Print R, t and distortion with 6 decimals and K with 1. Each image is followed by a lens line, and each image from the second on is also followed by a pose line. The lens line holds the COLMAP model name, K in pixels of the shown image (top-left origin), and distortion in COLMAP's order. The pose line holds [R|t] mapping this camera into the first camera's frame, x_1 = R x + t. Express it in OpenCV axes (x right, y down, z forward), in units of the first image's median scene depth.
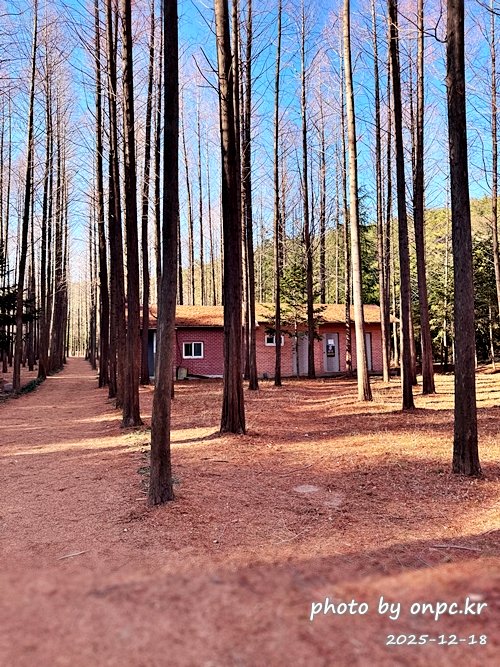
lens RADIAL K [[470.7, 0, 250.0], [0, 470.7, 333.5], [0, 0, 1]] dist [0.107640, -0.143475]
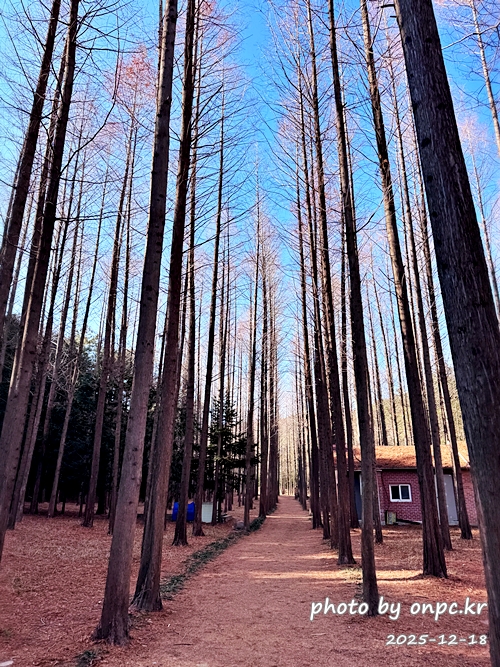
lens RADIAL K [[470.7, 0, 250.0], [0, 470.7, 333.5], [0, 0, 1]] dist [0.107640, -0.143475]
pose [[0.913515, -0.116453, -0.389781, 0.034076], [0.004013, 0.960685, -0.277613, -0.014168], [0.406785, 0.252039, 0.878067, -0.154038]]
